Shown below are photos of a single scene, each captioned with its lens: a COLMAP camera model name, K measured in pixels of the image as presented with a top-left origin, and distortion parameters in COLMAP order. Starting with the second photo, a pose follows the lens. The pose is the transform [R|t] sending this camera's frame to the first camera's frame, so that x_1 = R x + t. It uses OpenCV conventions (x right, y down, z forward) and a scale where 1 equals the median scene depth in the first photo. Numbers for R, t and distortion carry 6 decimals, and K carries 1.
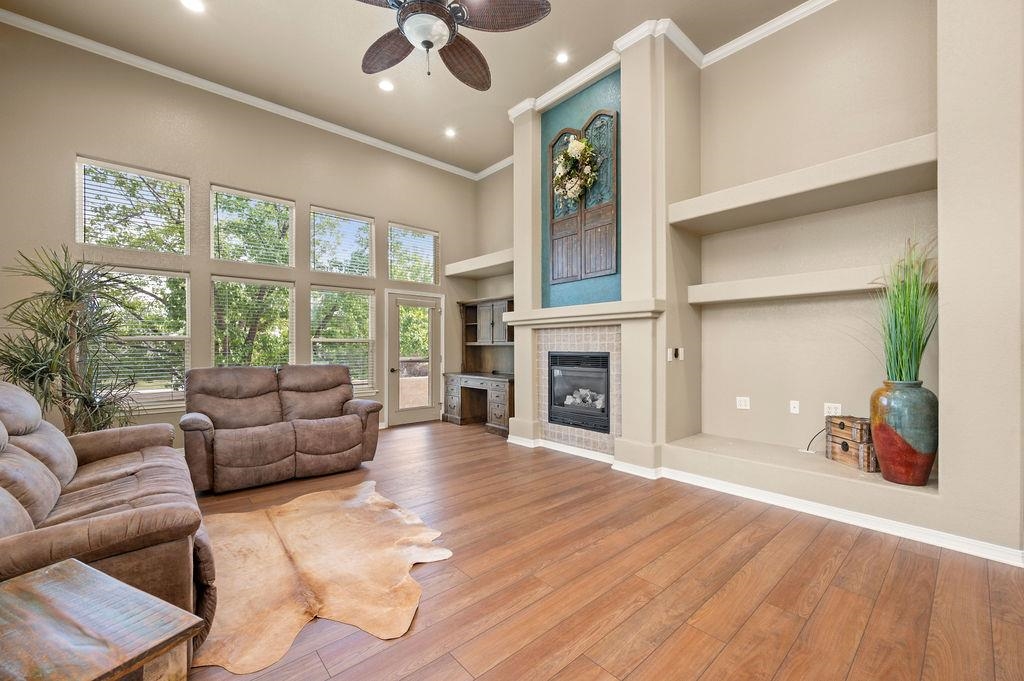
lens RADIAL K [[410.7, 0, 514.5], [0, 410.7, 352.1], [0, 0, 1]] dist [-0.000016, 0.000095]
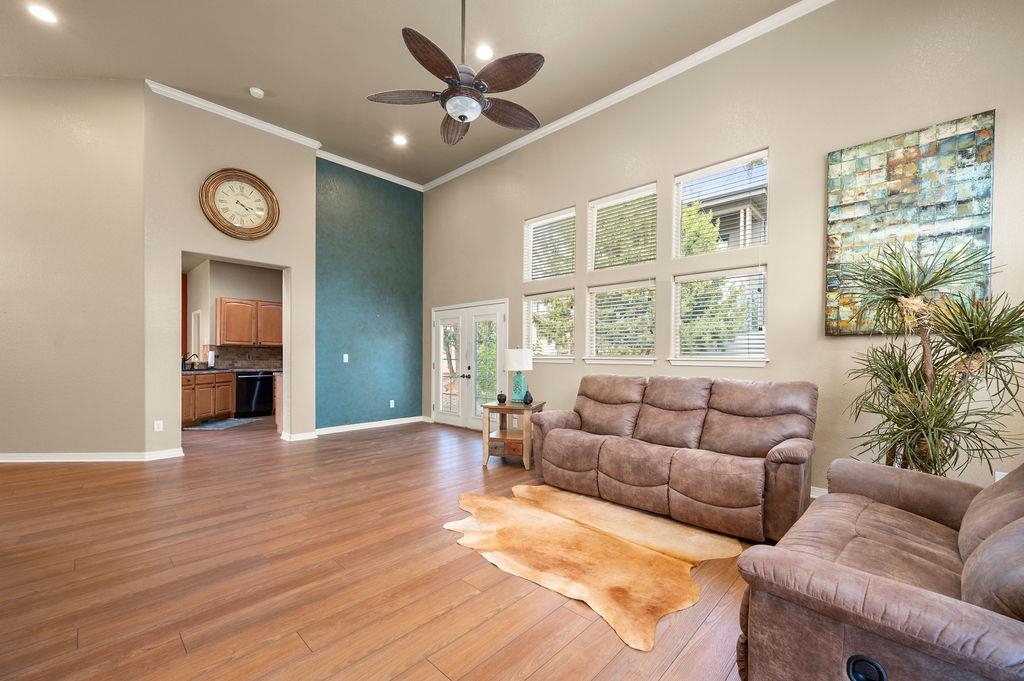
lens RADIAL K [[410.7, 0, 514.5], [0, 410.7, 352.1], [0, 0, 1]] dist [-0.000016, 0.000095]
pose [[-0.996901, -0.000144, -0.078665, -0.250828], [-0.001117, 0.999923, 0.012335, -0.030149], [0.078657, 0.012384, -0.996825, 2.098276]]
